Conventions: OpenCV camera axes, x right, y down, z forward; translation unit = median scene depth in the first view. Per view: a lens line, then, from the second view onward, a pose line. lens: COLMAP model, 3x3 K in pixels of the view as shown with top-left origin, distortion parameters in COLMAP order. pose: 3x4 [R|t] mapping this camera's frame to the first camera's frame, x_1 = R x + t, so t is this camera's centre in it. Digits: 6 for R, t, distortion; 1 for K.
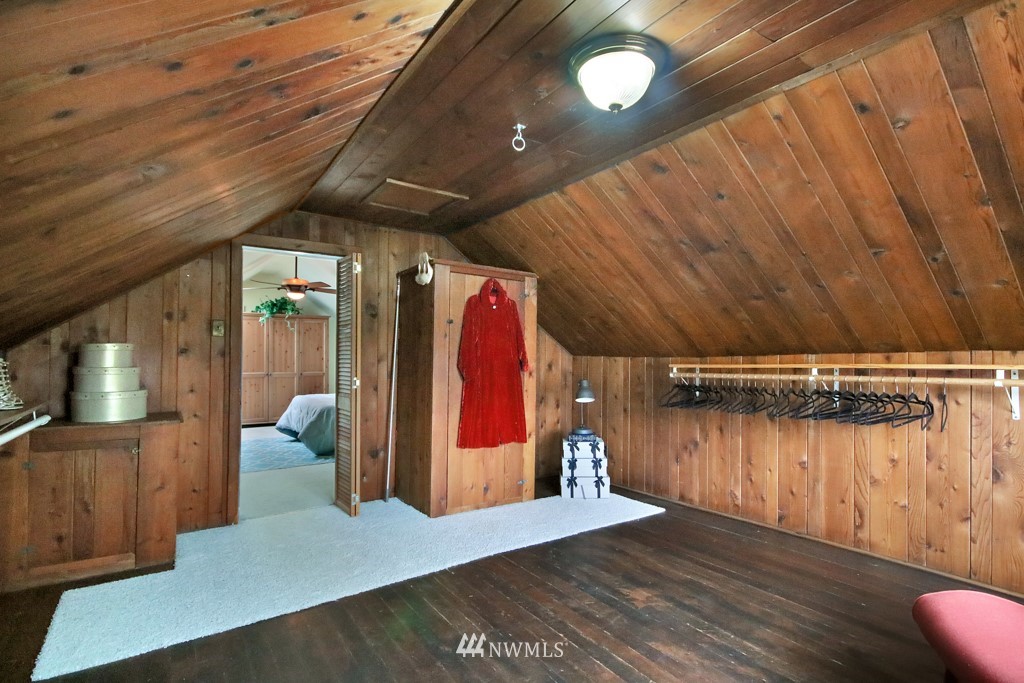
lens RADIAL K [[500.1, 0, 512.1], [0, 500.1, 348.7], [0, 0, 1]] dist [0.004609, 0.000433]
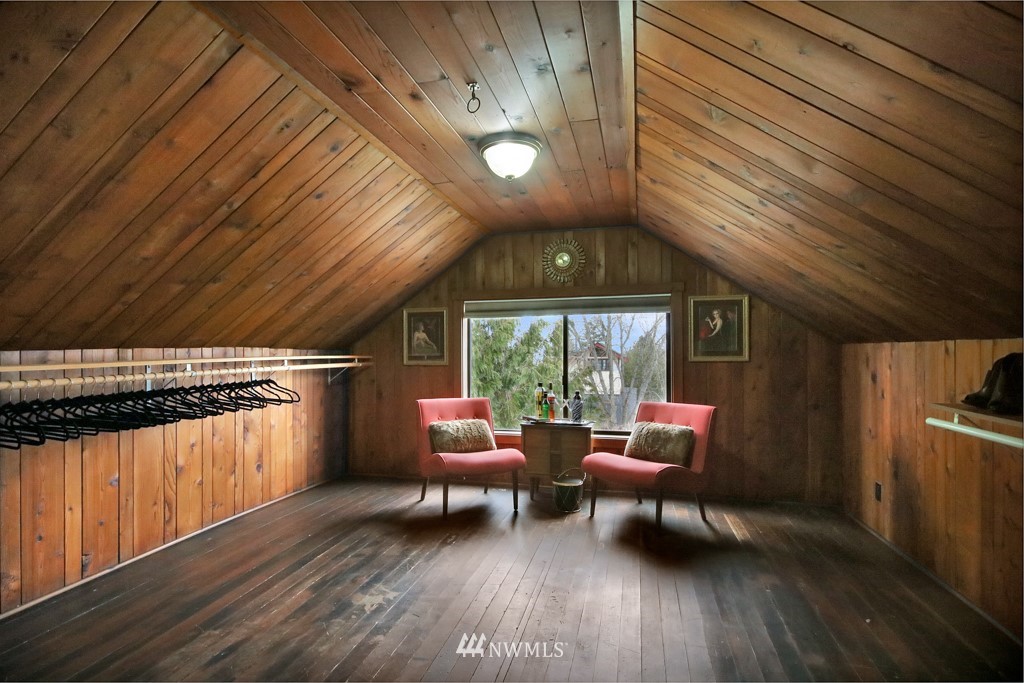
lens RADIAL K [[500.1, 0, 511.7], [0, 500.1, 344.7], [0, 0, 1]] dist [0.004609, 0.000433]
pose [[-0.651402, 0.001126, 0.758732, -0.567515], [-0.009265, 0.999913, -0.009438, 0.006363], [-0.758676, -0.013178, -0.651334, 1.244328]]
